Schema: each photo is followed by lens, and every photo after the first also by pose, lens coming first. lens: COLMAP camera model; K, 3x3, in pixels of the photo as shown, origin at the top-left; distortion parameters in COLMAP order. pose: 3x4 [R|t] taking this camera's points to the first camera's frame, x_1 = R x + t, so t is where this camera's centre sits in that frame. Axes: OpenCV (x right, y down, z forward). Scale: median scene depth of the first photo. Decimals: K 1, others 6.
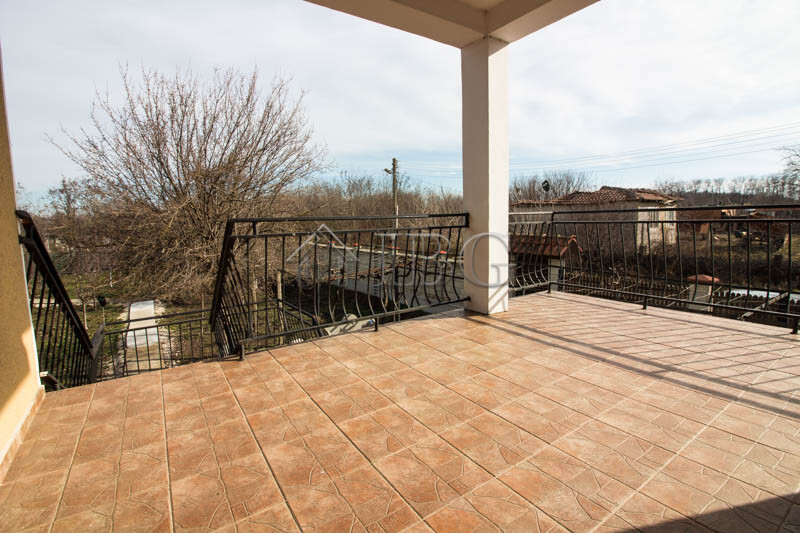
lens RADIAL K [[367.1, 0, 396.0], [0, 367.1, 254.3], [0, 0, 1]] dist [-0.001638, -0.012637]
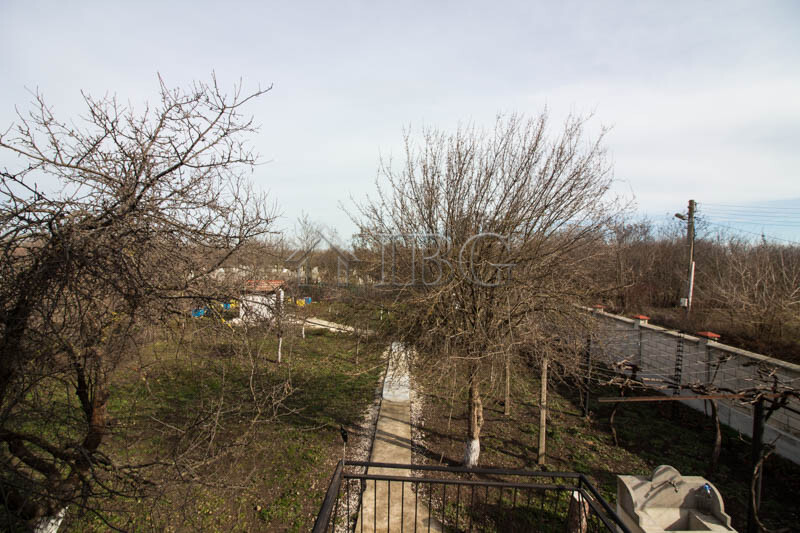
lens RADIAL K [[367.1, 0, 396.0], [0, 367.1, 254.3], [0, 0, 1]] dist [-0.001638, -0.012637]
pose [[0.797419, 0.045949, -0.601673, -0.140016], [-0.114176, 0.990574, -0.075672, -0.091579], [0.592525, 0.129039, 0.795150, 0.203427]]
